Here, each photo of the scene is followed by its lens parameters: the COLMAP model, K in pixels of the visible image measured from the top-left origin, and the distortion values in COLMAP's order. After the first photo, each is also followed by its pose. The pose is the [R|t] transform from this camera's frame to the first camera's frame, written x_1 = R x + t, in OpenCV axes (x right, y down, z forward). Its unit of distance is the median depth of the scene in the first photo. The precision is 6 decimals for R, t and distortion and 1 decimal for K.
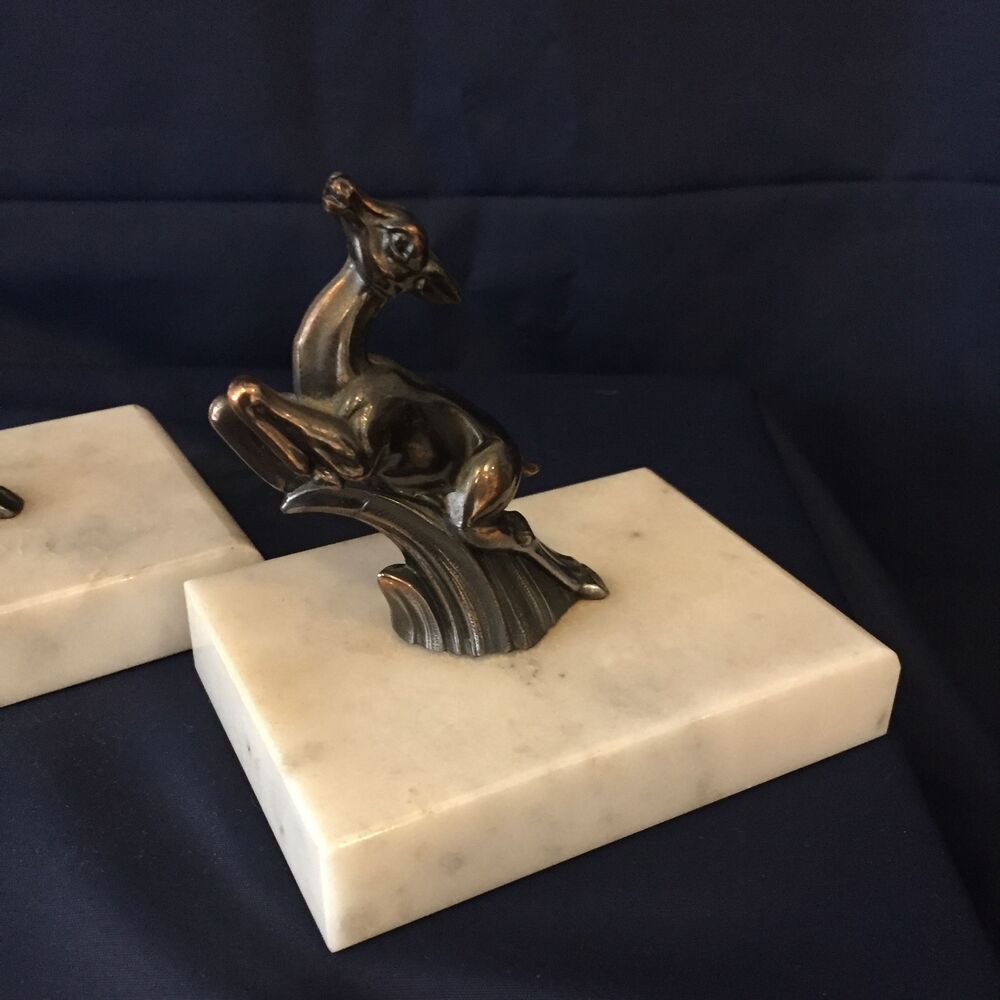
lens RADIAL K [[1205.5, 0, 500.0], [0, 1205.5, 500.0], [0, 0, 1]] dist [0.058285, 0.022648]
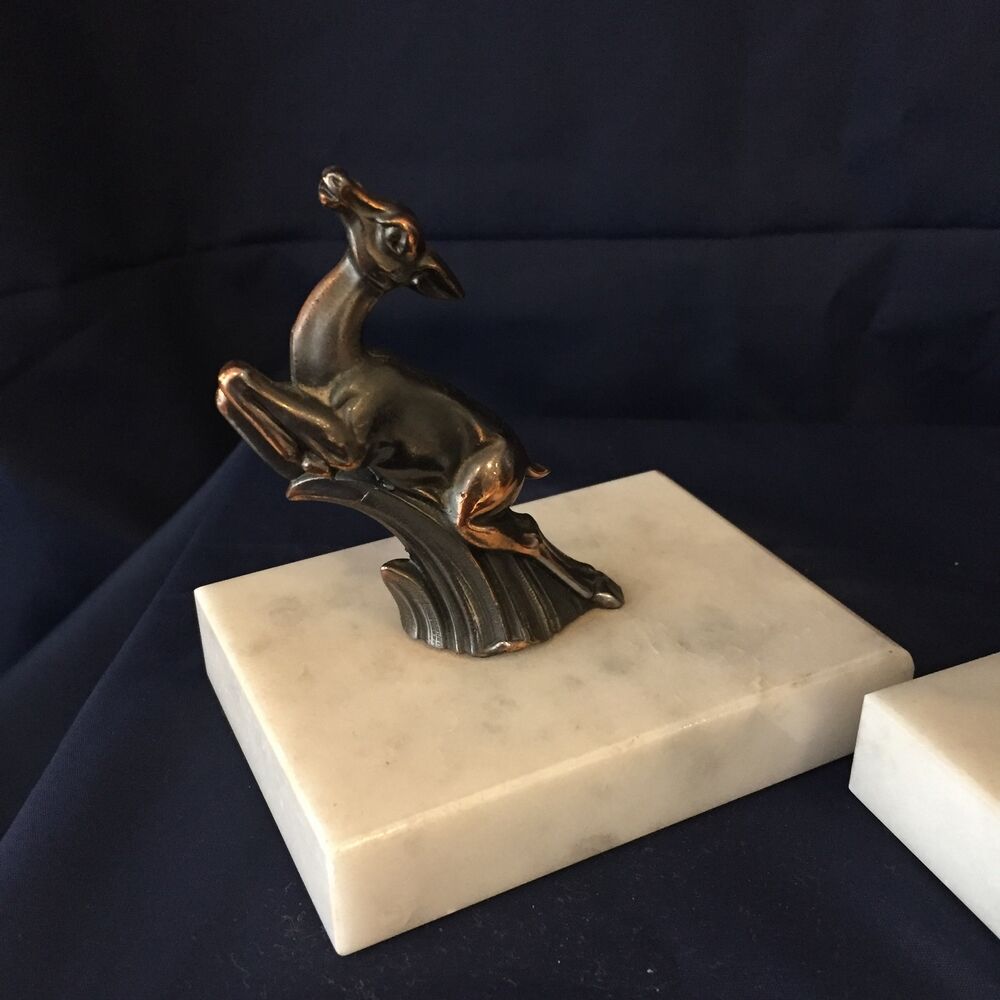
lens RADIAL K [[1205.5, 0, 500.0], [0, 1205.5, 500.0], [0, 0, 1]] dist [0.058285, 0.022648]
pose [[0.997714, 0.009451, -0.066912, -0.540906], [-0.010215, 0.999887, -0.011073, -0.068771], [0.066800, 0.011732, 0.997697, 0.133014]]
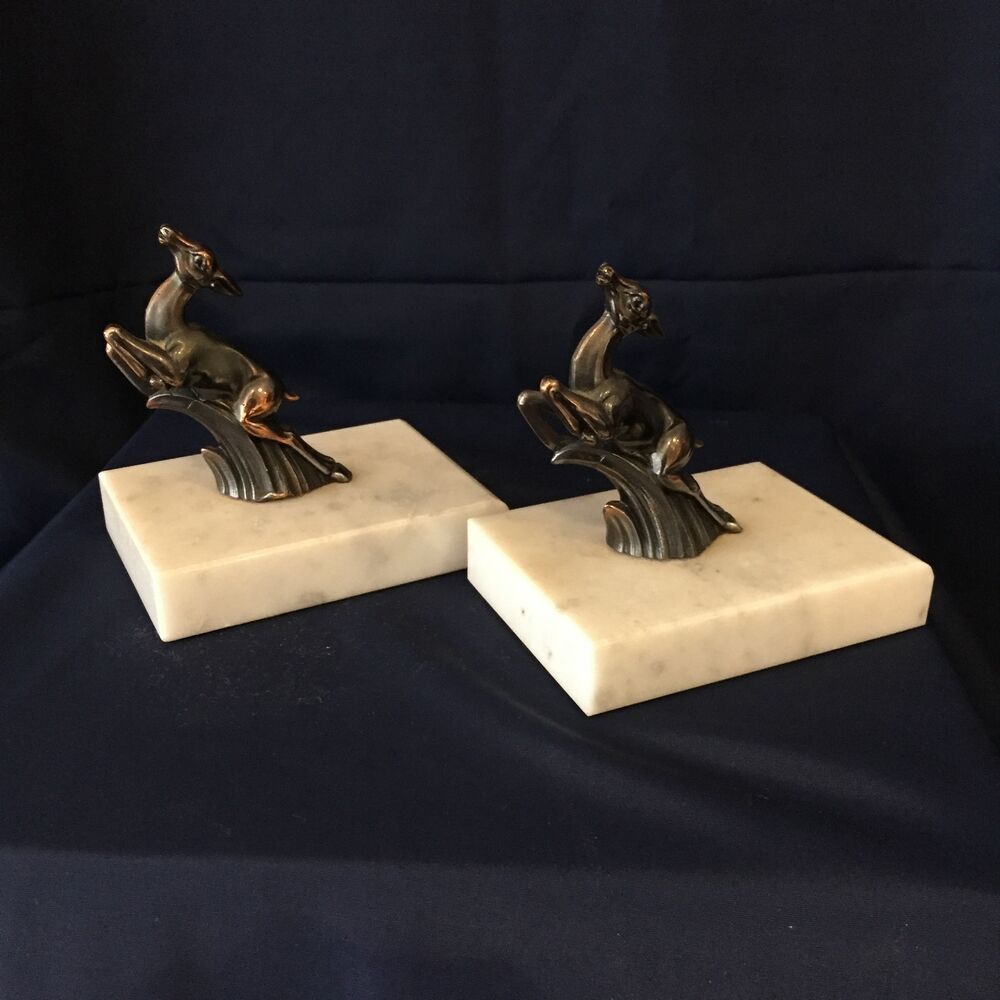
lens RADIAL K [[1205.5, 0, 500.0], [0, 1205.5, 500.0], [0, 0, 1]] dist [0.058285, 0.022648]
pose [[0.998790, 0.015773, -0.046573, -0.171204], [-0.018935, 0.997489, -0.068238, 0.172985], [0.045380, 0.069037, 0.996581, -0.646581]]
